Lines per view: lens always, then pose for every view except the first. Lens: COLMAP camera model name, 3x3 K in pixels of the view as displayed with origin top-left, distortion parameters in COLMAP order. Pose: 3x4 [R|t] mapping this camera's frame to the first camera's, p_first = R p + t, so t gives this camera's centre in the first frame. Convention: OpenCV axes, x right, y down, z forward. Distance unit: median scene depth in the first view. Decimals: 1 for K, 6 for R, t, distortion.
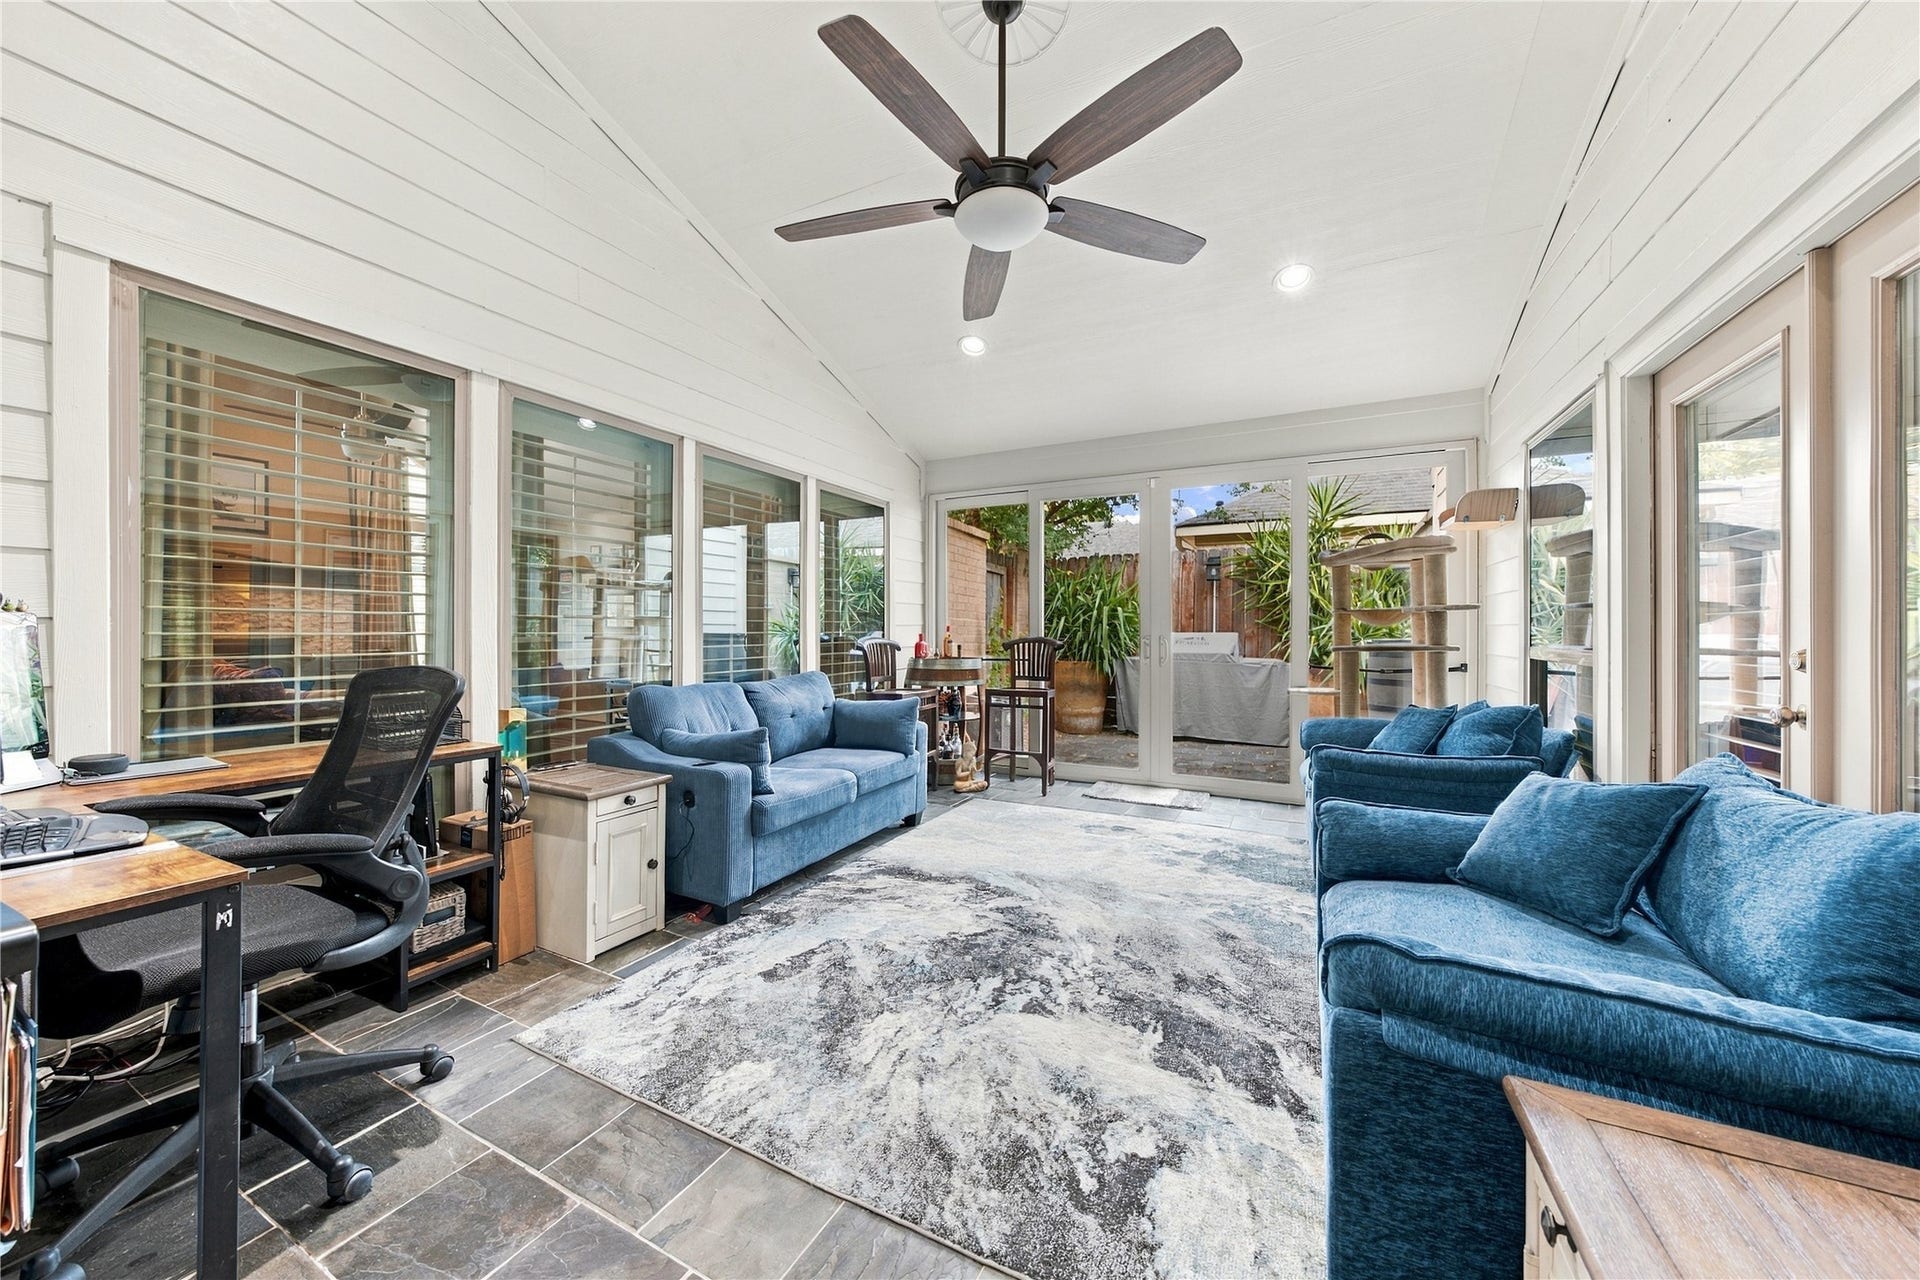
lens RADIAL K [[719.6, 0, 954.1], [0, 719.6, 631.9], [0, 0, 1]] dist [-0.002759, -0.000199]
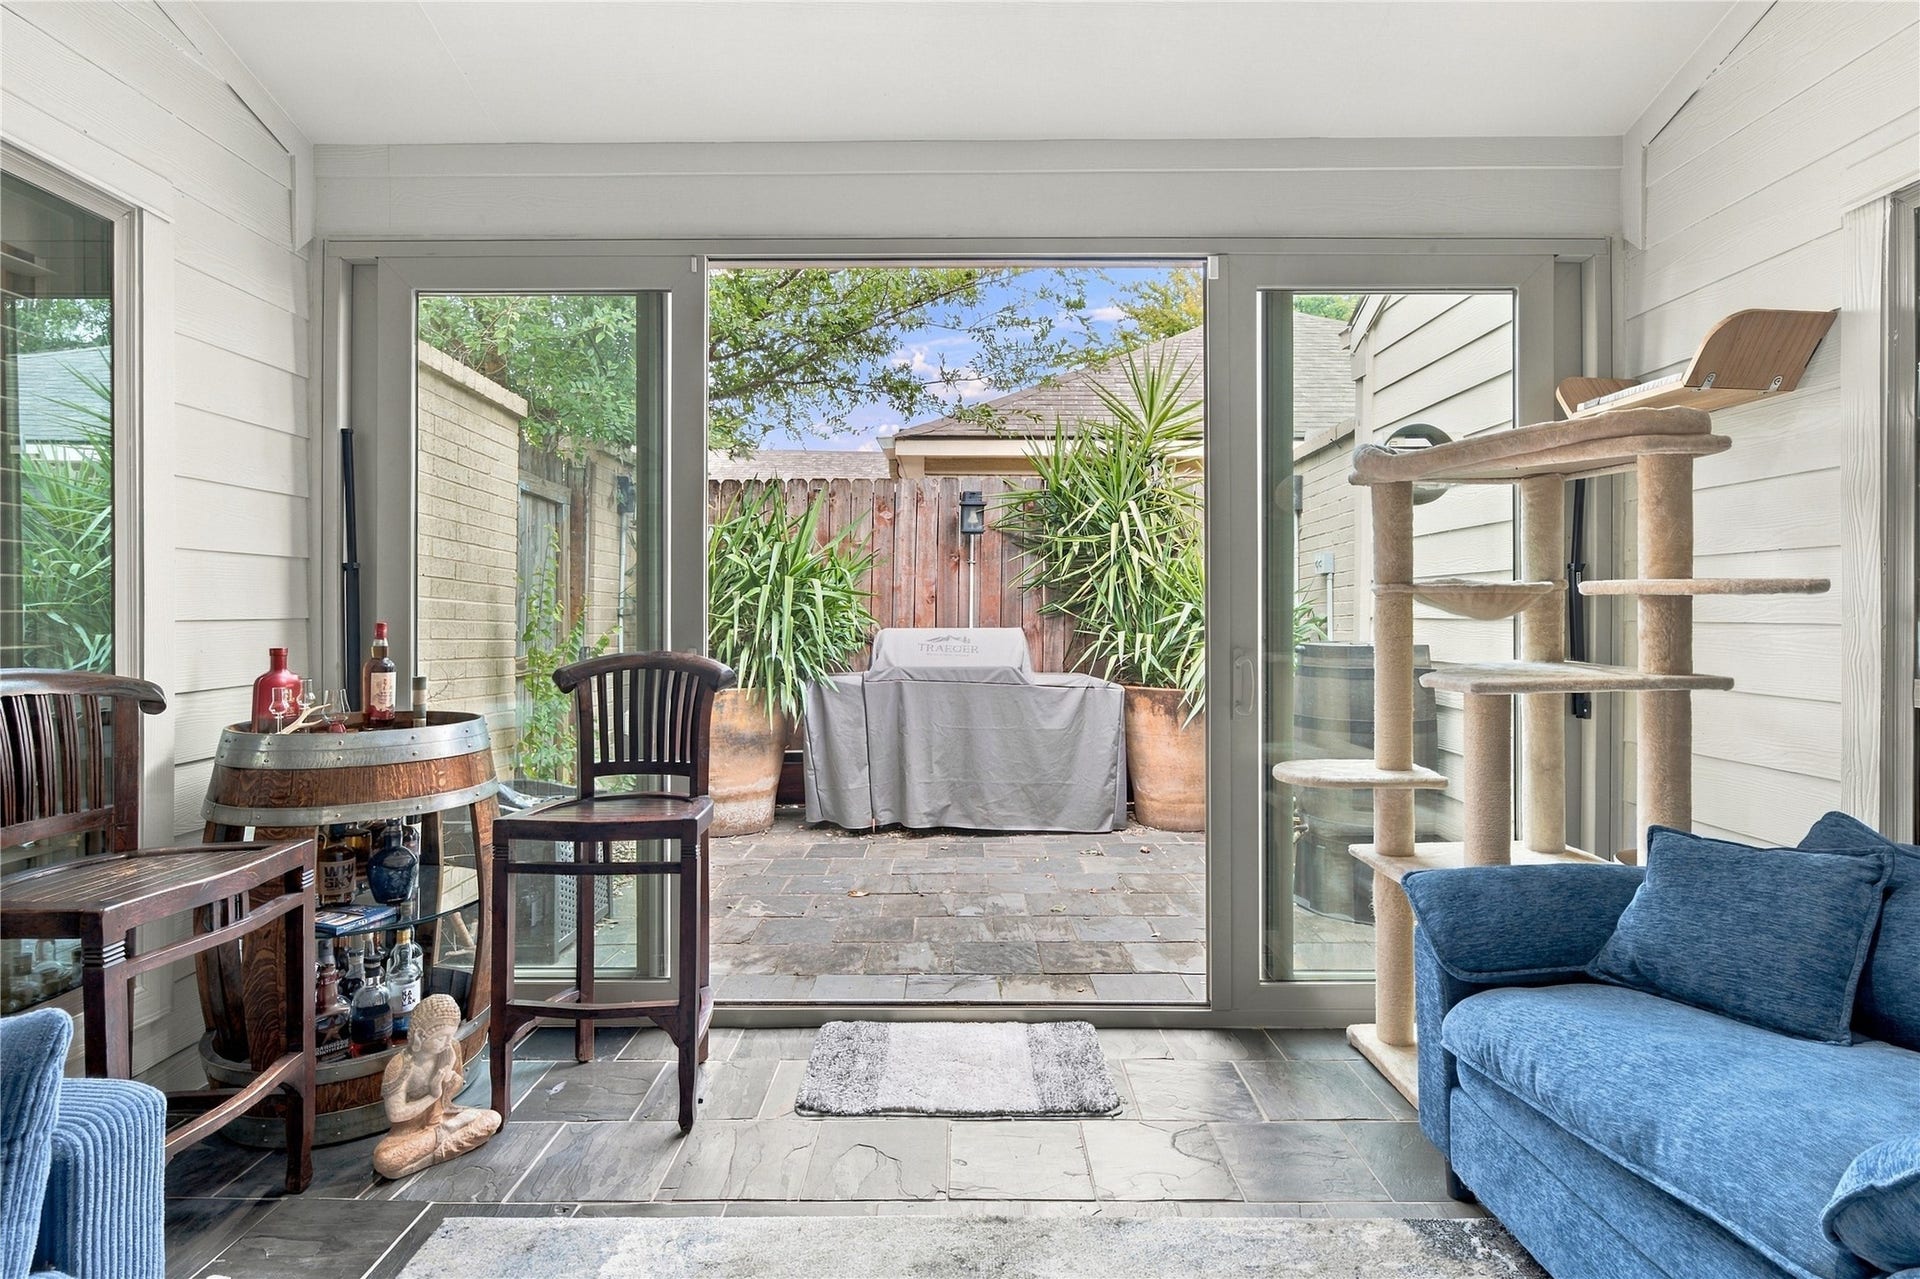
lens RADIAL K [[875.5, 0, 953.9], [0, 875.5, 610.2], [0, 0, 1]] dist [-0.000177, -0.000049]
pose [[0.886106, 0.001700, 0.463479, 0.034465], [-0.000422, 0.999996, -0.002860, -0.011280], [-0.463482, 0.002339, 0.886103, 0.434353]]
